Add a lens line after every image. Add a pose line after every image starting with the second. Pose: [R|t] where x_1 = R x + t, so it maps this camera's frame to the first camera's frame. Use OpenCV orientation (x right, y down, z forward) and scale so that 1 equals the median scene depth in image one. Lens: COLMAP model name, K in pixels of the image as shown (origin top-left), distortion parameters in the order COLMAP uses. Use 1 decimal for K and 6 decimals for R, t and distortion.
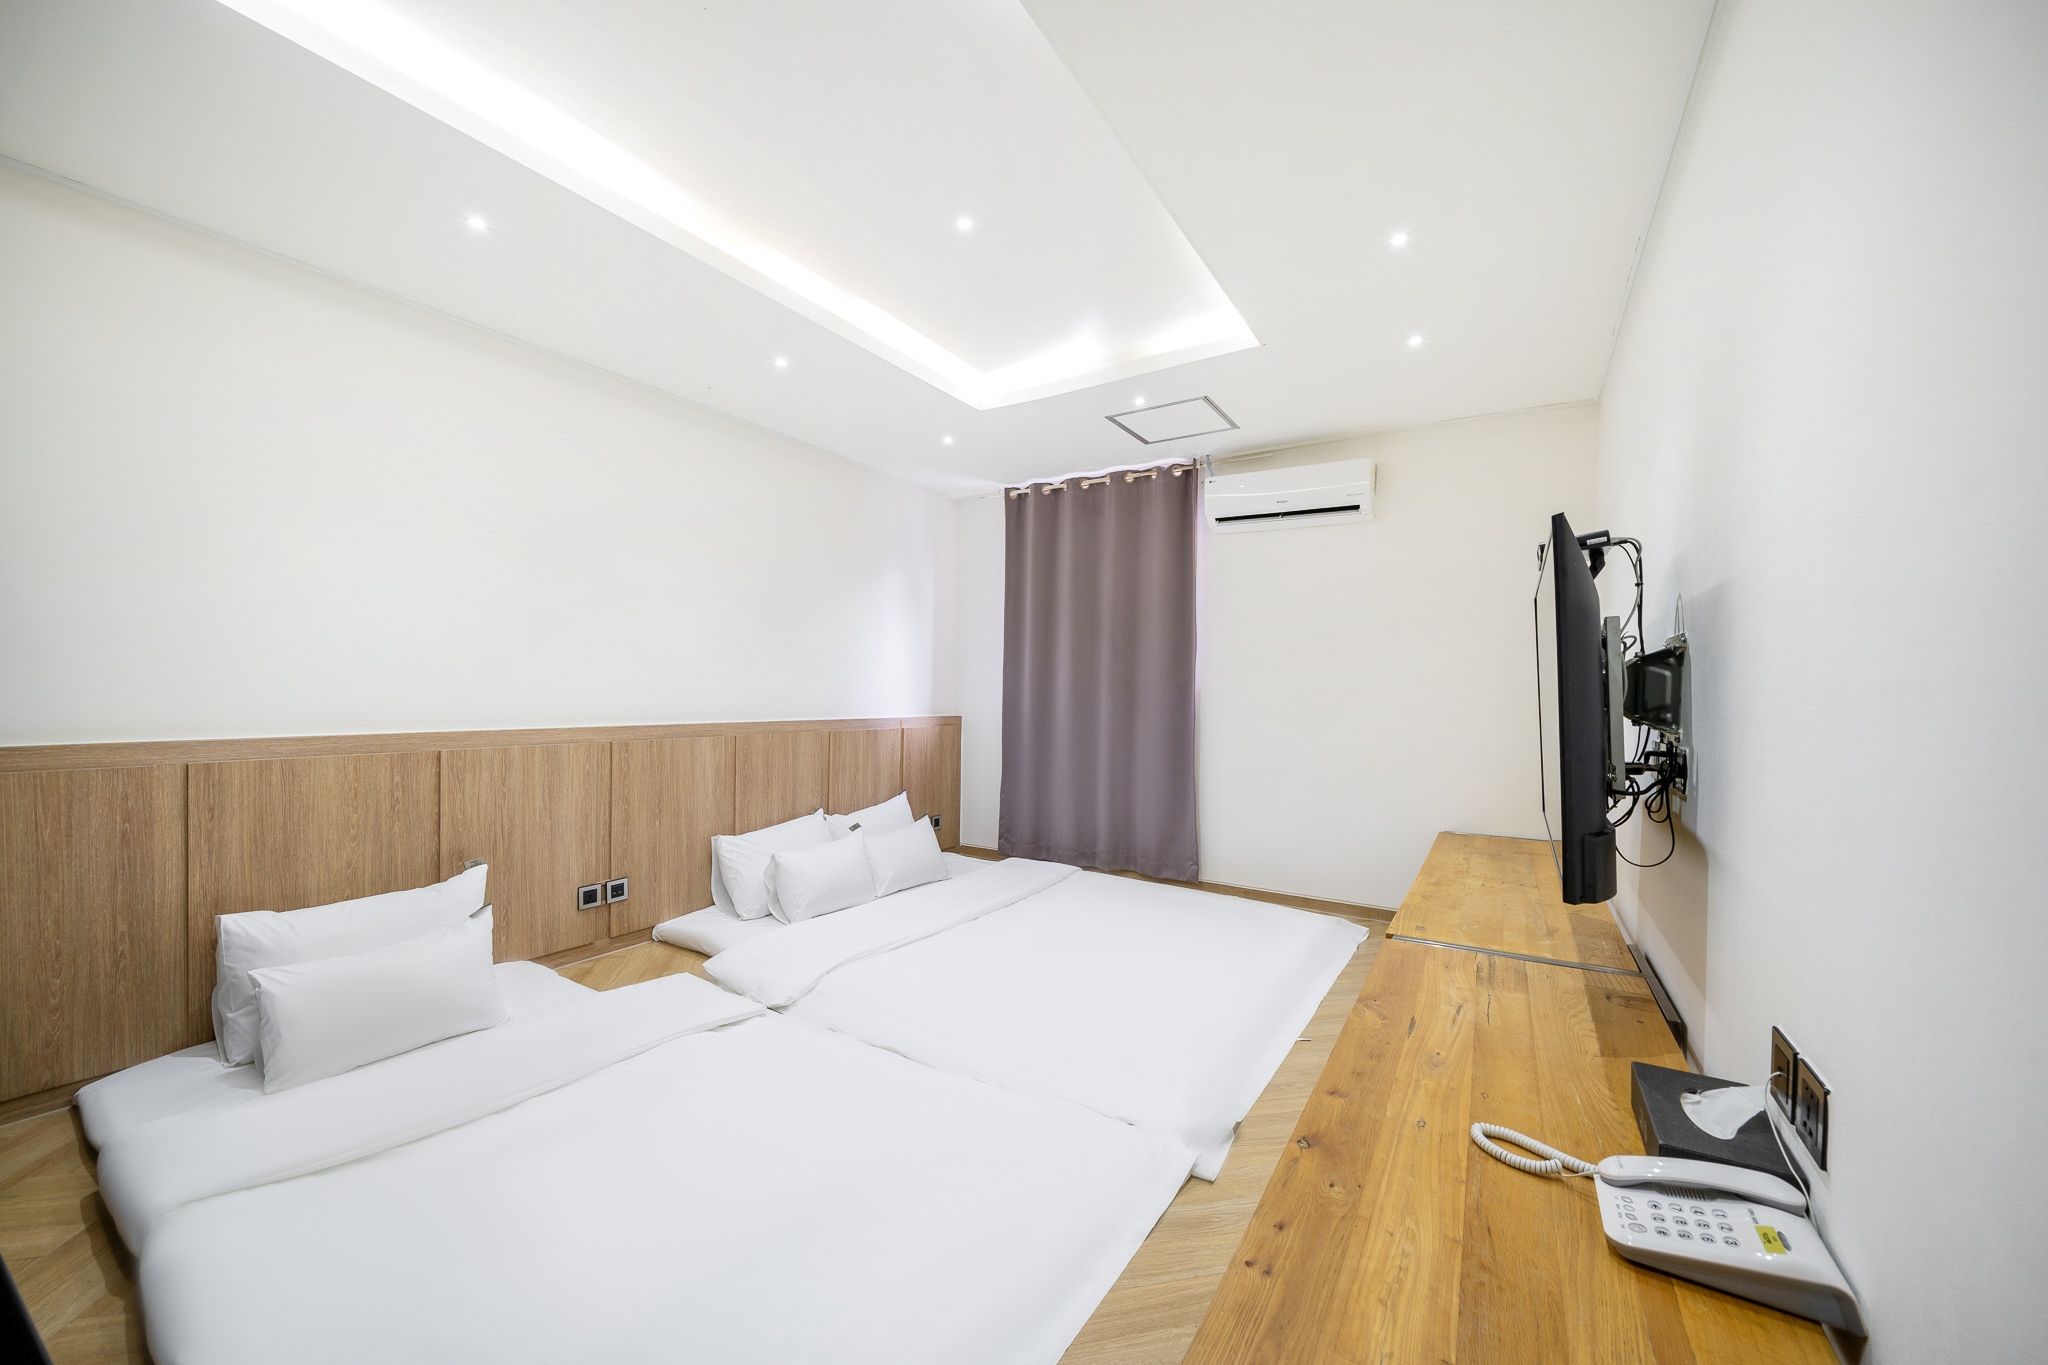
lens RADIAL K [[813.4, 0, 1012.5], [0, 813.4, 692.0], [0, 0, 1]] dist [-0.003627, -0.000508]
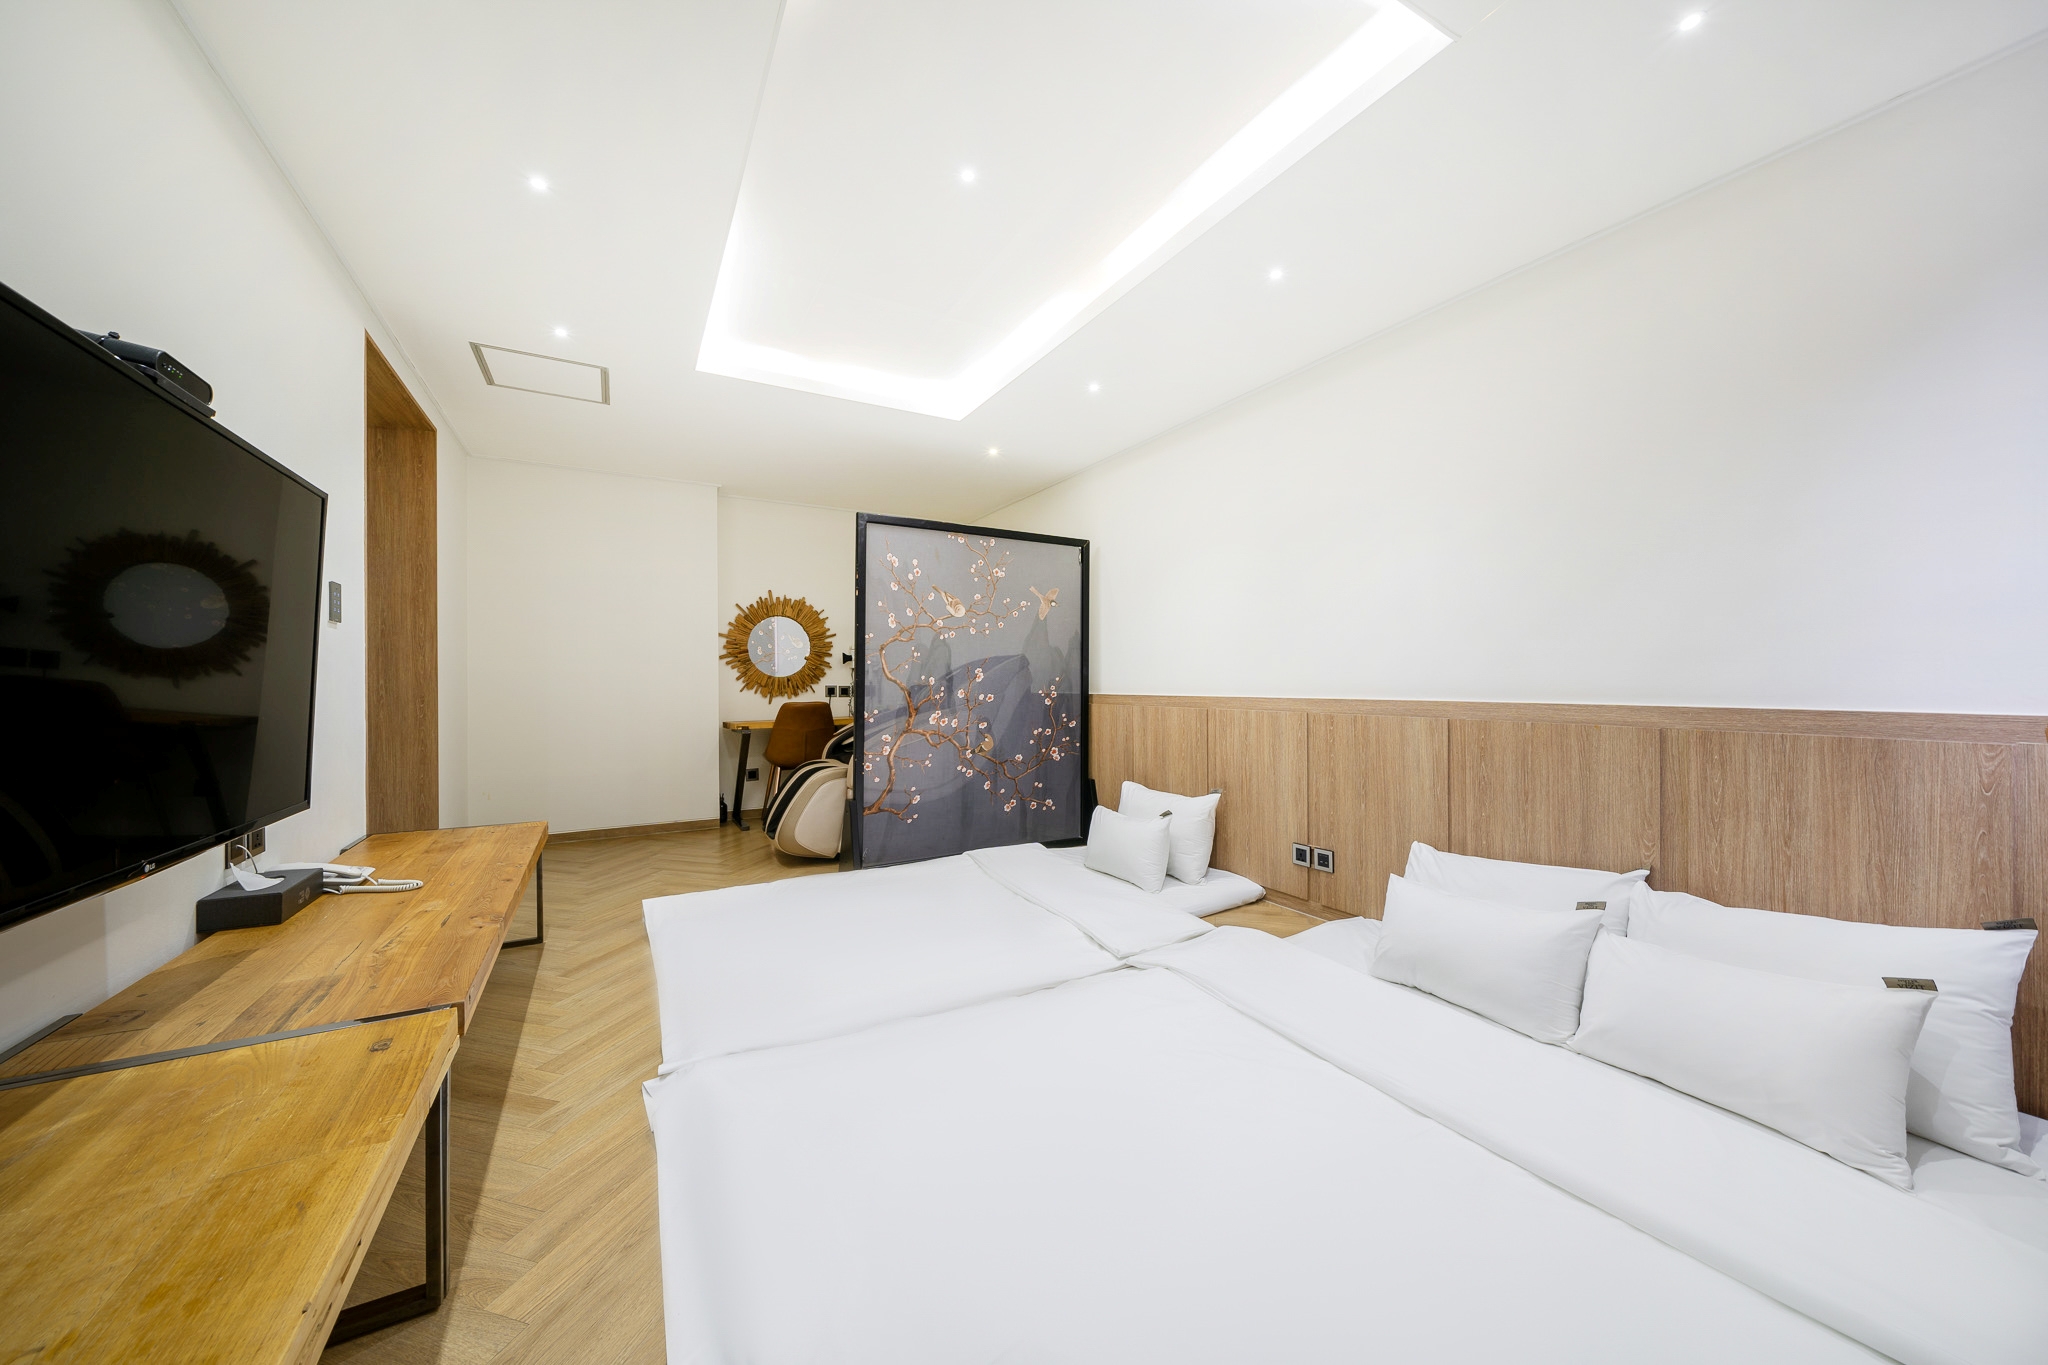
lens RADIAL K [[735.4, 0, 1018.2], [0, 735.4, 679.4], [0, 0, 1]] dist [0.001508, 0.000159]
pose [[-0.504107, -0.015264, -0.863506, 0.495117], [-0.003248, 0.999870, -0.015778, 0.033673], [0.863635, -0.005149, -0.504091, 1.117349]]
